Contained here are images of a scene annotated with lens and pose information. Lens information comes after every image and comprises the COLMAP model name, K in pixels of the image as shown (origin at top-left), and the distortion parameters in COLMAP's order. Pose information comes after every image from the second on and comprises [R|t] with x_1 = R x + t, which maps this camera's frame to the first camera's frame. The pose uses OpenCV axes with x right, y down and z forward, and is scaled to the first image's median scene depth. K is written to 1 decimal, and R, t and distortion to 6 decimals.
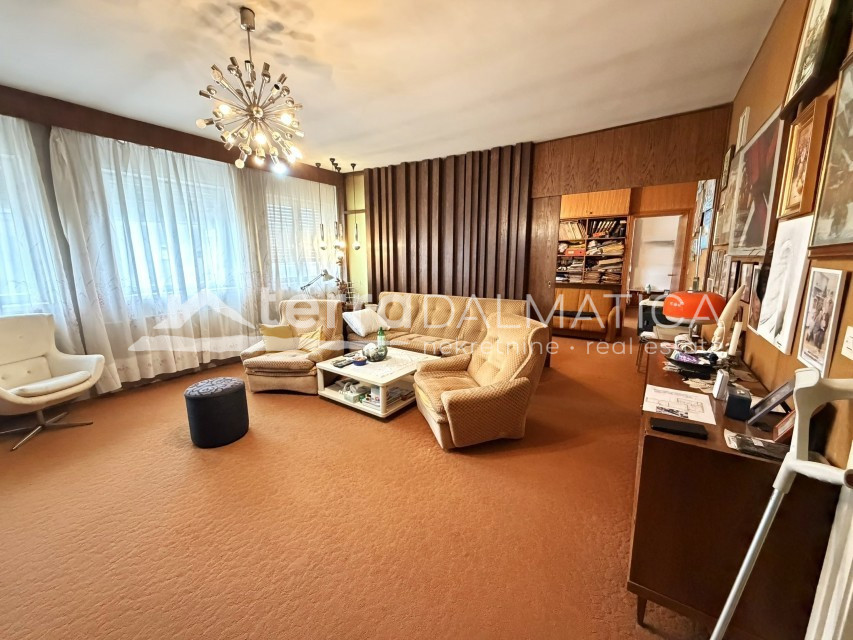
lens RADIAL K [[339.6, 0, 424.3], [0, 339.6, 320.6], [0, 0, 1]] dist [-0.001213, 0.000029]
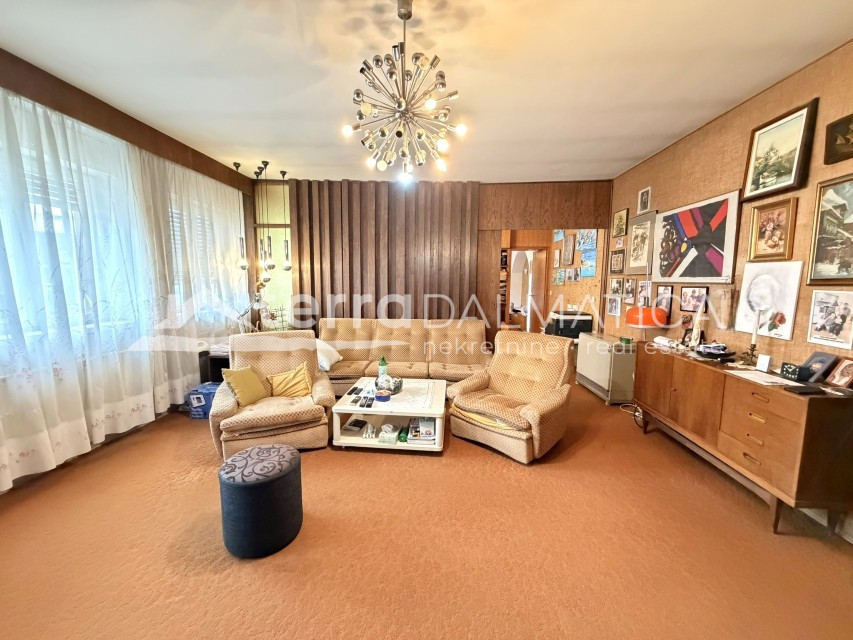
lens RADIAL K [[339.6, 0, 424.3], [0, 339.6, 320.6], [0, 0, 1]] dist [-0.001213, 0.000029]
pose [[0.861285, -0.048902, 0.505764, -0.477151], [0.082152, 0.995664, -0.043629, -0.026214], [-0.501437, 0.079126, 0.861568, 0.150259]]
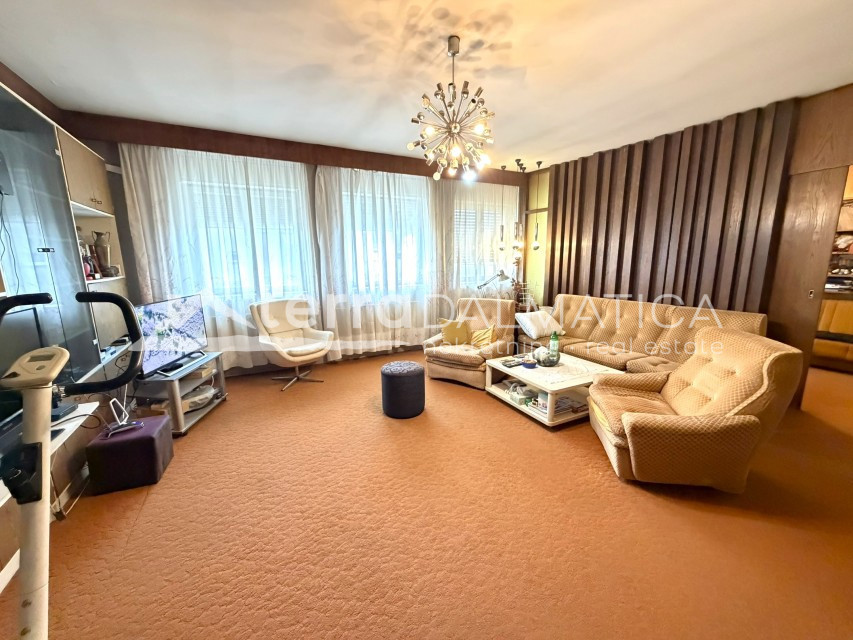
lens RADIAL K [[340.3, 0, 425.1], [0, 340.3, 319.8], [0, 0, 1]] dist [0.000602, 0.000058]
pose [[0.878508, 0.078924, -0.471162, -0.001240], [-0.080755, 0.996600, 0.016368, 0.001454], [0.470852, 0.023669, 0.881895, -0.007729]]
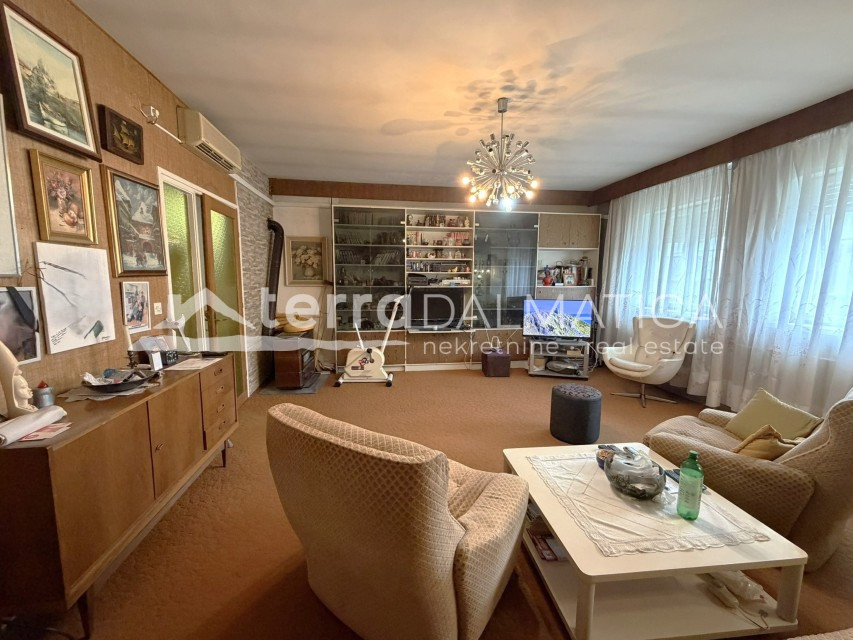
lens RADIAL K [[339.6, 0, 424.3], [0, 339.6, 320.6], [0, 0, 1]] dist [-0.001213, 0.000029]
pose [[-0.748991, 0.086084, -0.656965, 0.349502], [-0.125253, 0.955251, 0.267967, -0.192438], [0.650634, 0.282991, -0.704692, 1.009242]]
